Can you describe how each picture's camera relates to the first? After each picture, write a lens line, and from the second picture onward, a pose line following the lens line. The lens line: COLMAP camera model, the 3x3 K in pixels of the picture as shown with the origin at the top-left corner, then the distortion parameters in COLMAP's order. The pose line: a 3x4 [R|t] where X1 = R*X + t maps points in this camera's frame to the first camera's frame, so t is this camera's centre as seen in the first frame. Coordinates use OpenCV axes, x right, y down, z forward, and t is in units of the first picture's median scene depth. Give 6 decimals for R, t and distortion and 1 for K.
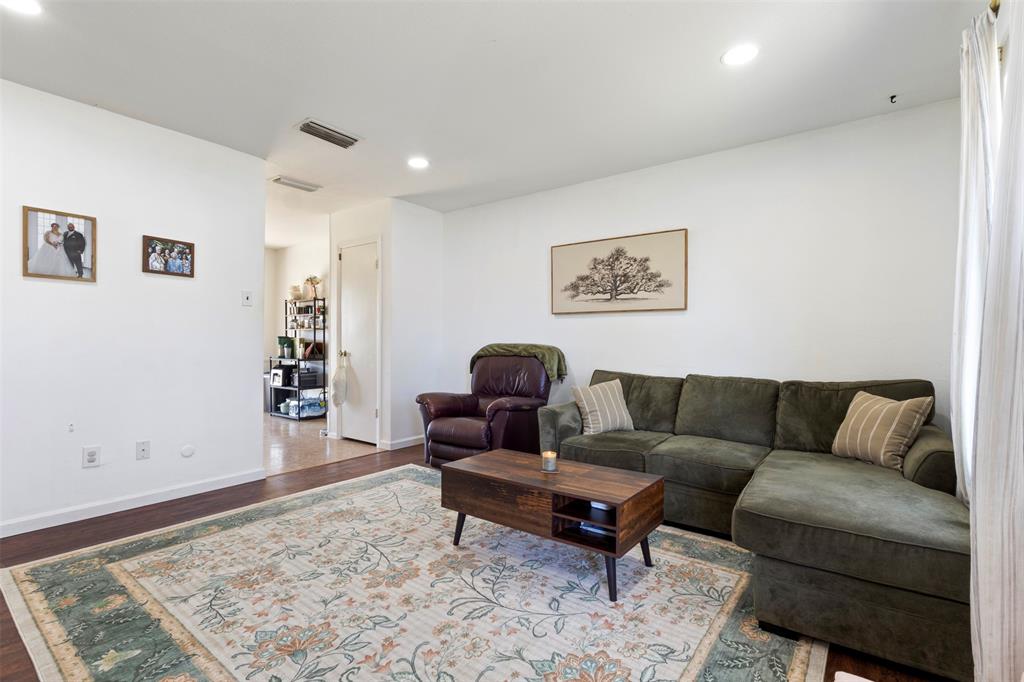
lens RADIAL K [[474.0, 0, 512.0], [0, 474.0, 341.0], [0, 0, 1]] dist [0.002795, 0.000690]
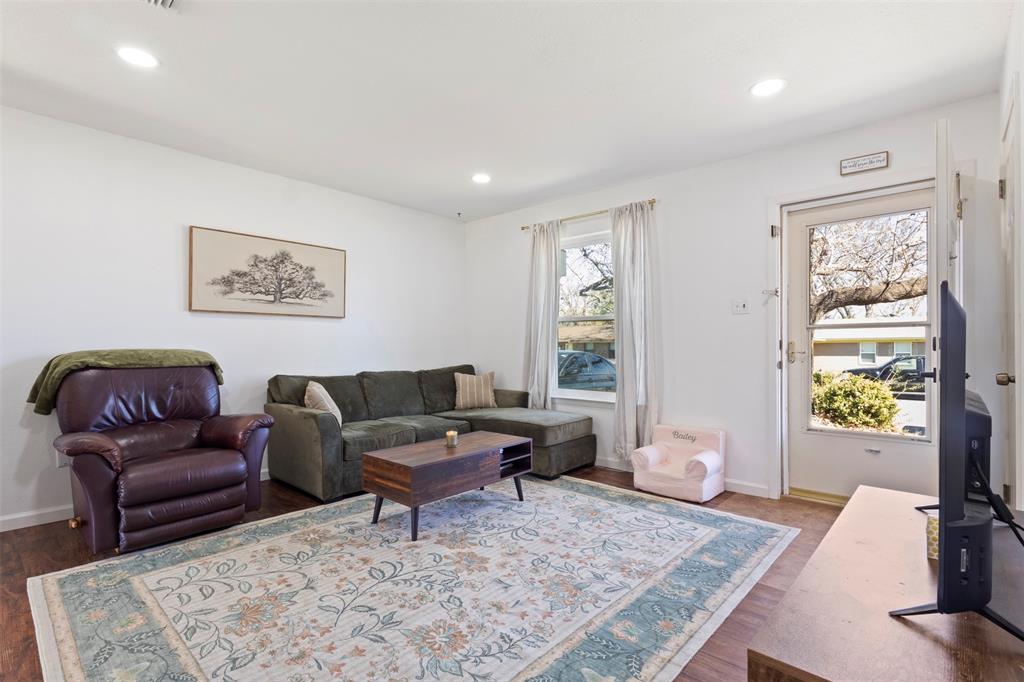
lens RADIAL K [[474.0, 0, 512.0], [0, 474.0, 341.0], [0, 0, 1]] dist [0.002795, 0.000690]
pose [[0.099609, 0.002690, 0.995023, -0.998694], [-0.002322, 0.999994, -0.002471, -0.009040], [-0.995024, -0.002065, 0.099614, 0.594330]]
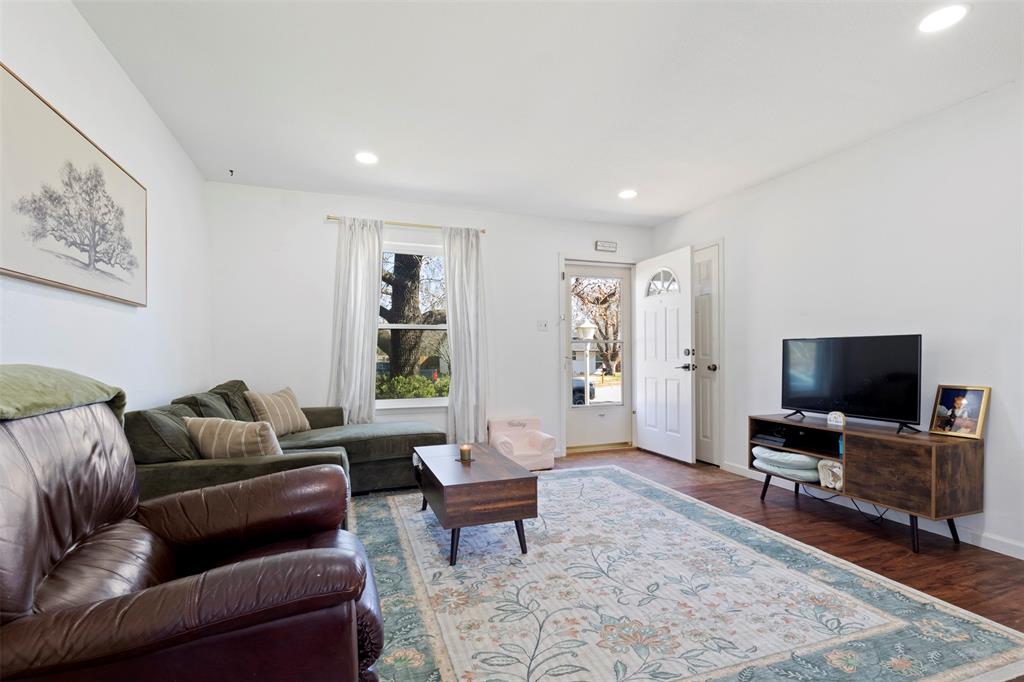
lens RADIAL K [[479.8, 0, 498.7], [0, 479.8, 357.4], [0, 0, 1]] dist [0.001474, 0.000415]
pose [[-0.821748, -0.007300, 0.569804, -0.577045], [-0.003071, 0.999960, 0.008382, -0.001857], [-0.569843, 0.005138, -0.821738, 1.643085]]
